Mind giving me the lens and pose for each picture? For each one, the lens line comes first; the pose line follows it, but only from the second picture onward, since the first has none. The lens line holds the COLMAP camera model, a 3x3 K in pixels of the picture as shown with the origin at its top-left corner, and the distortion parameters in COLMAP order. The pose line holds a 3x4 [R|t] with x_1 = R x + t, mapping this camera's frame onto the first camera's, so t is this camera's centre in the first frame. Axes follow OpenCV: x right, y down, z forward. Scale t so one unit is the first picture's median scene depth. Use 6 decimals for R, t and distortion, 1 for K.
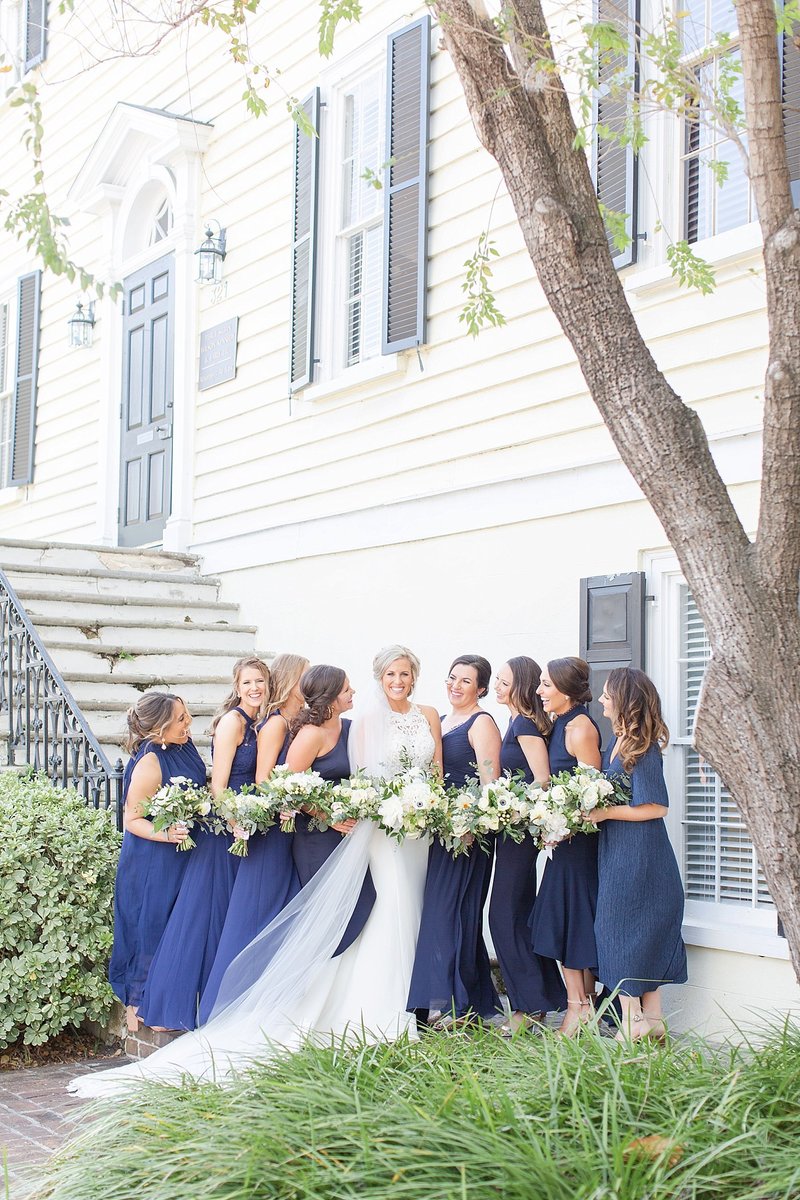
lens RADIAL K [[1657.8, 0, 400.0], [0, 1657.8, 600.0], [0, 0, 1]] dist [0.022772, 0.053287]
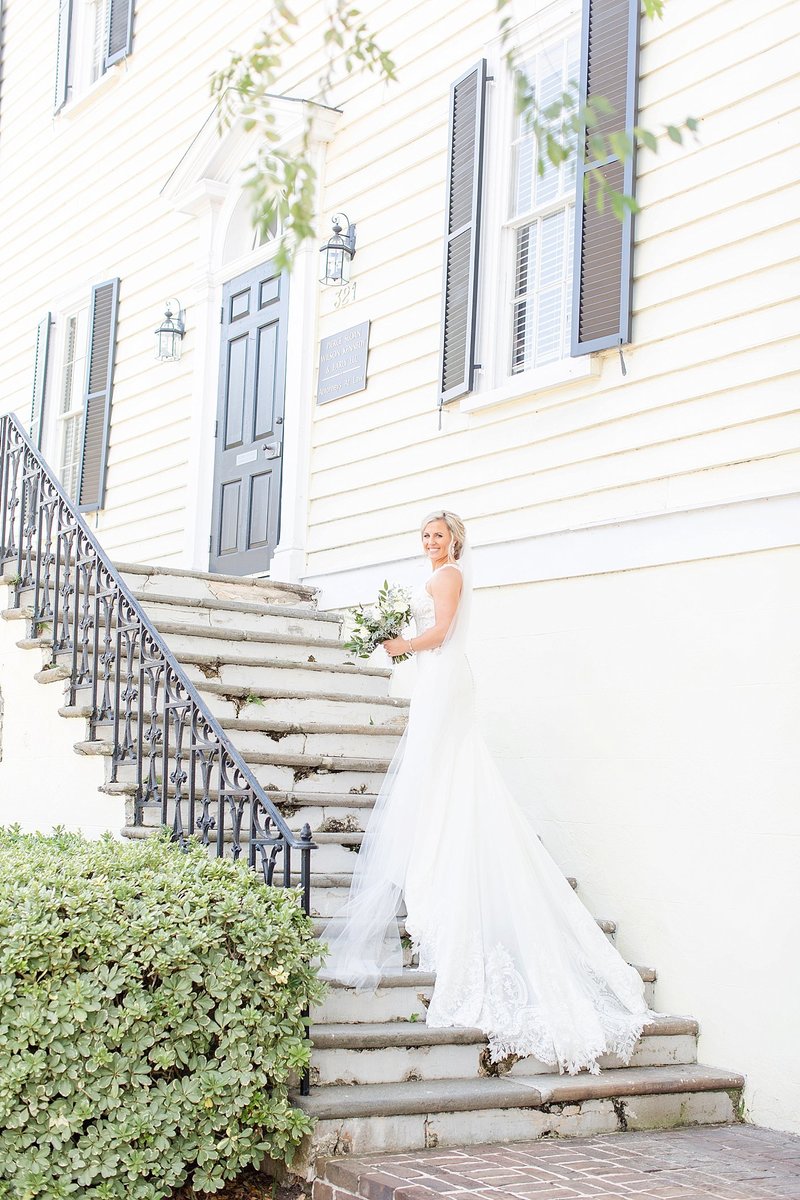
lens RADIAL K [[1602.0, 0, 400.0], [0, 1602.0, 600.0], [0, 0, 1]] dist [0.020769, 0.042914]
pose [[0.999315, 0.028499, 0.023605, -0.110577], [-0.027596, 0.998906, -0.037747, 0.011856], [-0.024655, 0.037070, 0.999008, 0.167696]]
